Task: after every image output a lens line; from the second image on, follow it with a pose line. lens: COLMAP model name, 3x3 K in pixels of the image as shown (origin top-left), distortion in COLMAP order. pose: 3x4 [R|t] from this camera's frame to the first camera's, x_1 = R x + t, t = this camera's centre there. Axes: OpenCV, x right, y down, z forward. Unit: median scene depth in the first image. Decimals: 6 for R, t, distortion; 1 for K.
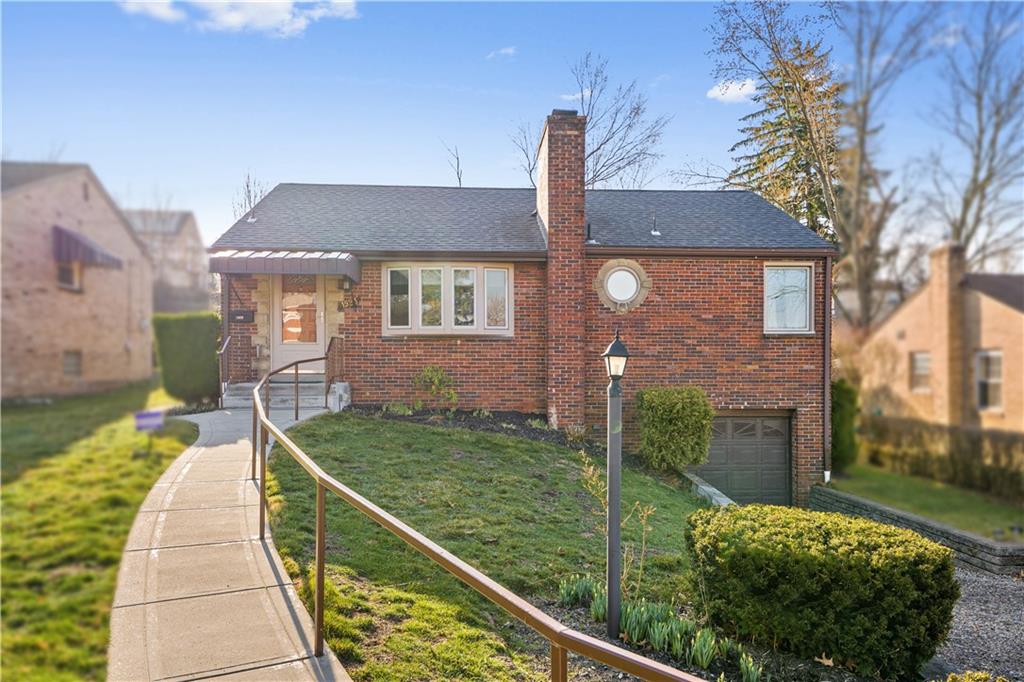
lens RADIAL K [[711.3, 0, 510.2], [0, 711.3, 361.7], [0, 0, 1]] dist [0.021039, 0.001290]
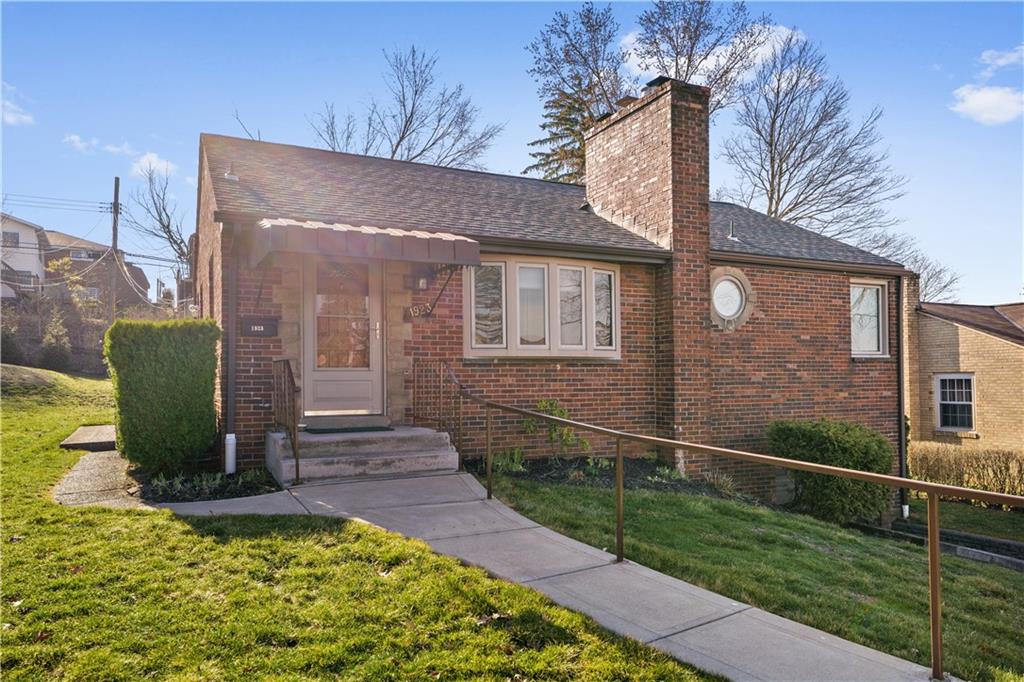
lens RADIAL K [[711.3, 0, 510.2], [0, 711.3, 361.7], [0, 0, 1]] dist [0.021039, 0.001290]
pose [[0.925715, 0.002071, 0.378216, -0.396916], [0.007516, 0.999687, -0.023872, -0.015661], [-0.378147, 0.024941, 0.925410, 0.332172]]
